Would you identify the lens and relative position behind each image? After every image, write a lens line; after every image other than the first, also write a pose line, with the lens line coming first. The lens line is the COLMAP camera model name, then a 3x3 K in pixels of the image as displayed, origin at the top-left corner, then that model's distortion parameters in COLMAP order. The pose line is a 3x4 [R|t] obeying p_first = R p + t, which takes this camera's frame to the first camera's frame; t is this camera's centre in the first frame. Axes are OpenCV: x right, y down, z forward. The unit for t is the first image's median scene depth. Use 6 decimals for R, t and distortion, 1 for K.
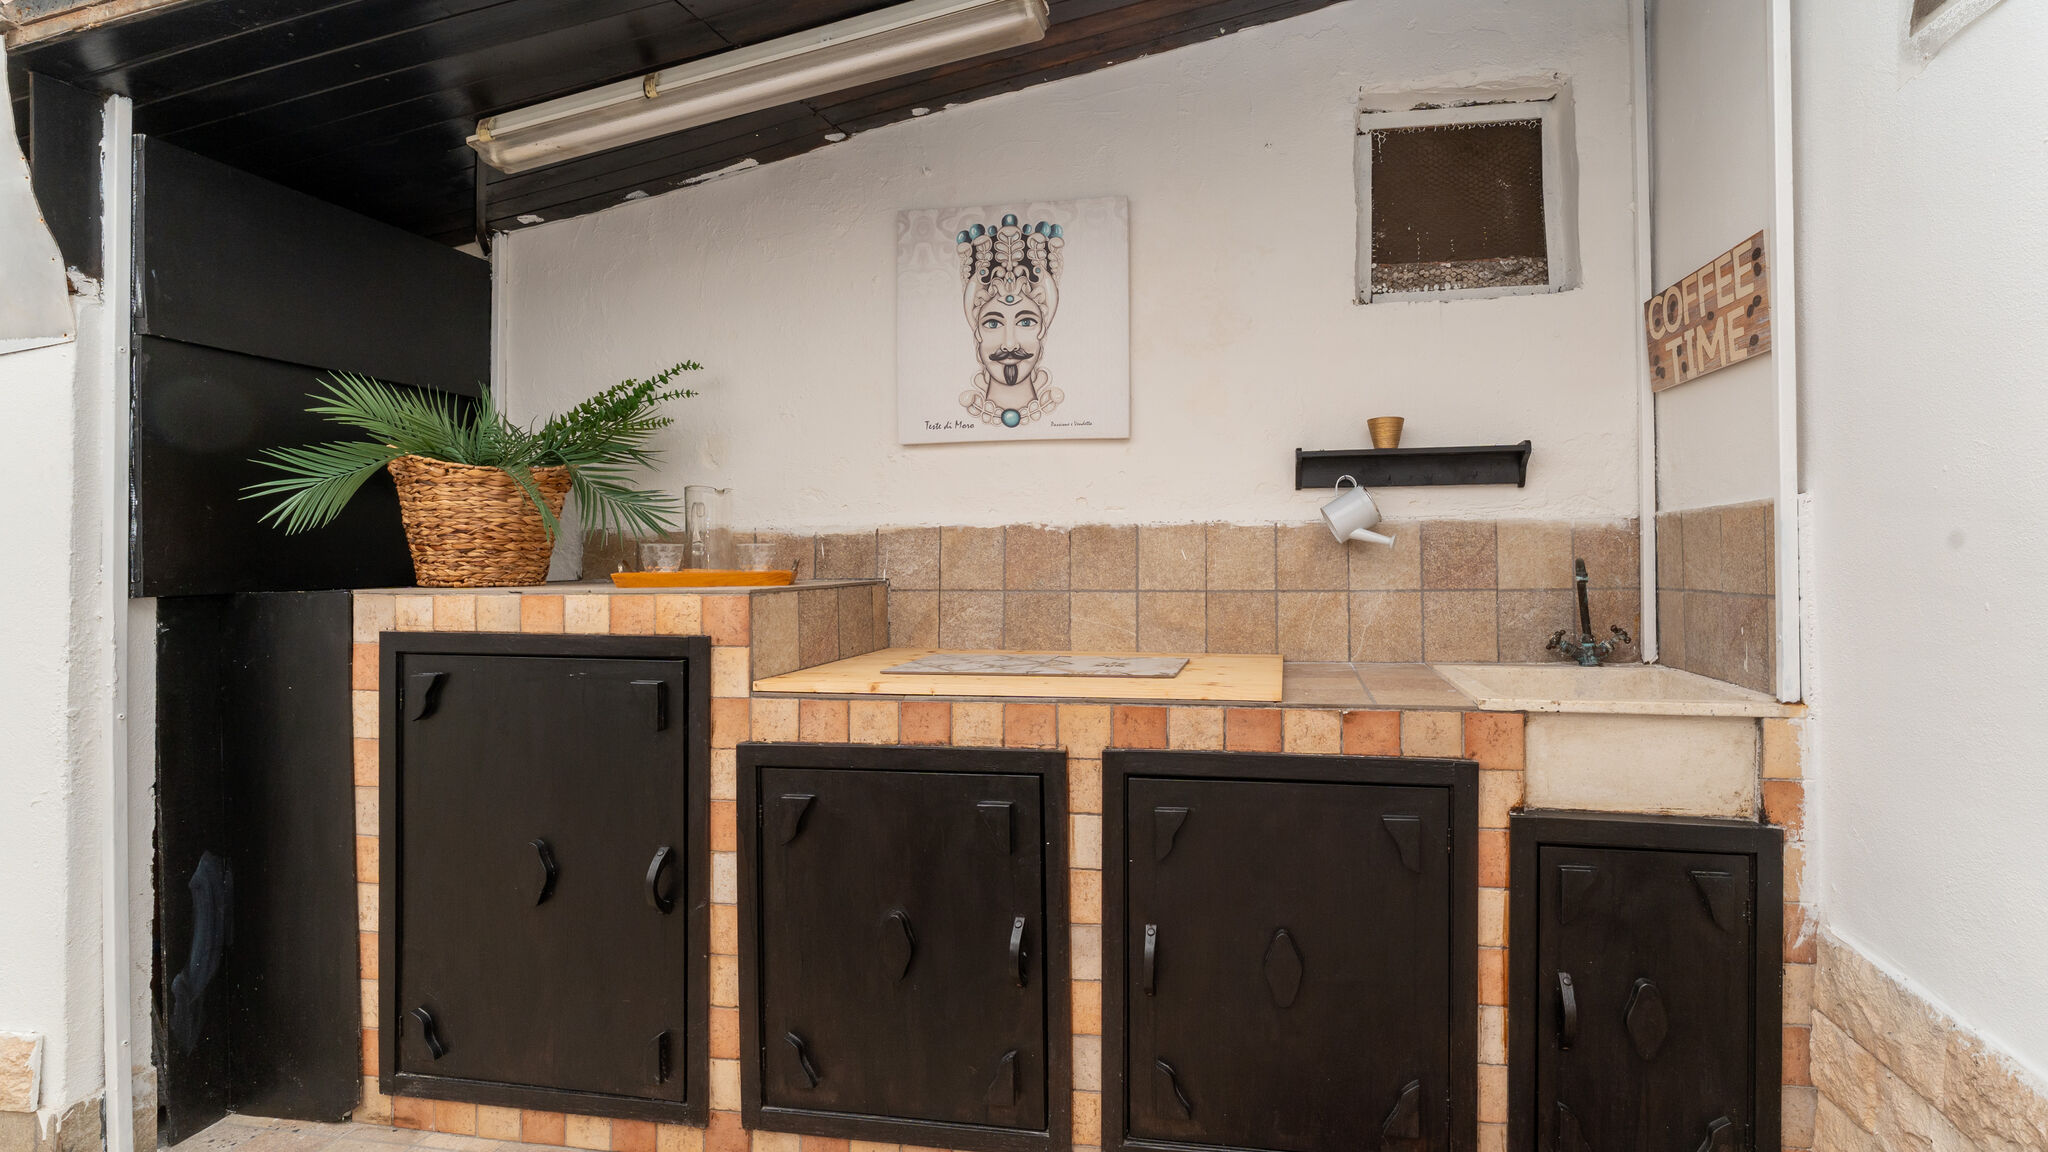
lens RADIAL K [[885.8, 0, 1174.2], [0, 885.8, 529.8], [0, 0, 1]] dist [-0.005442, 0.000451]
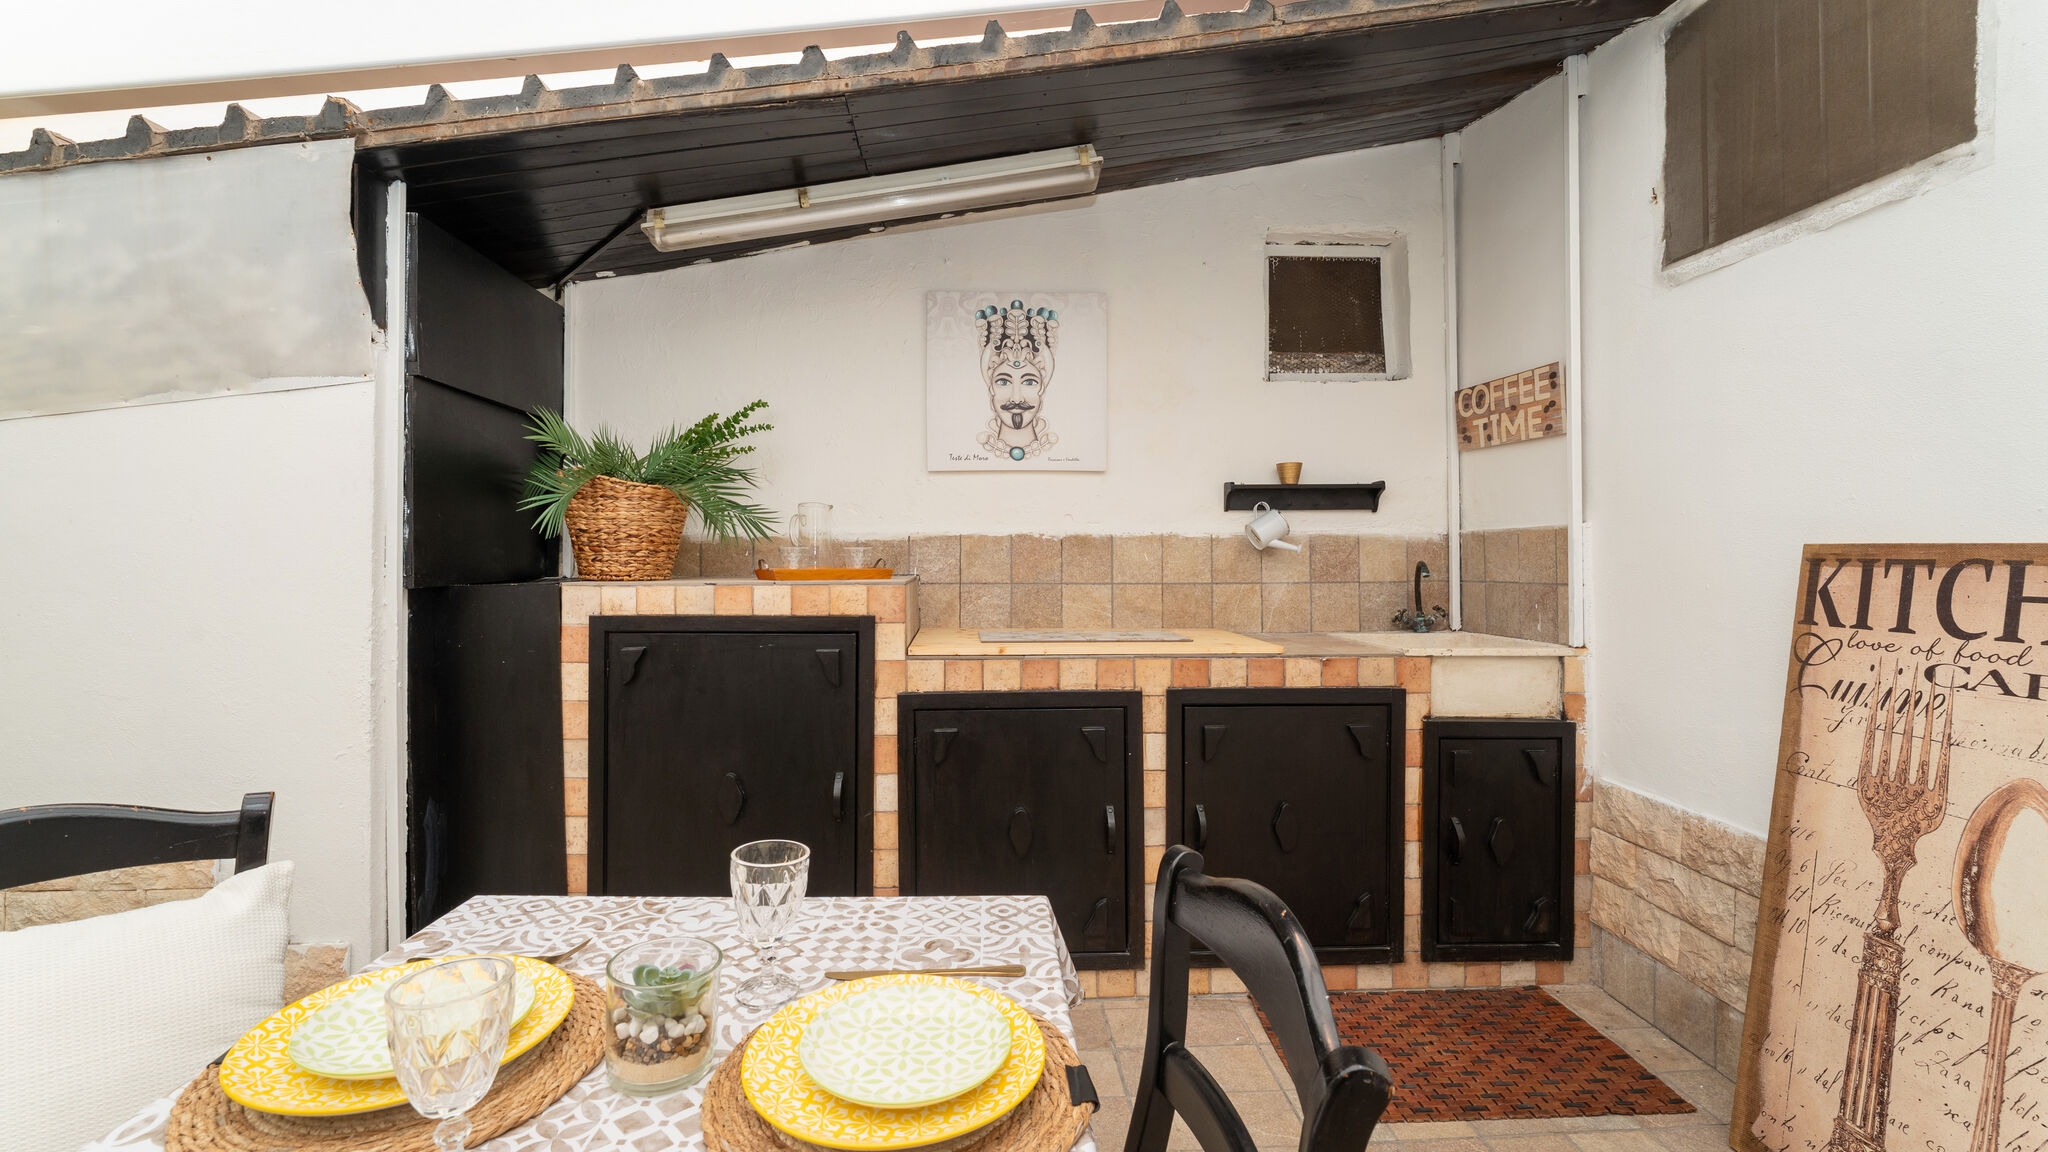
lens RADIAL K [[804.0, 0, 1052.4], [0, 804.0, 531.7], [0, 0, 1]] dist [-0.001996, -0.001628]
pose [[0.981981, 0.010273, 0.188702, -0.493218], [-0.009687, 0.999945, -0.004027, -0.006649], [-0.188733, 0.002126, 0.982026, -0.266517]]
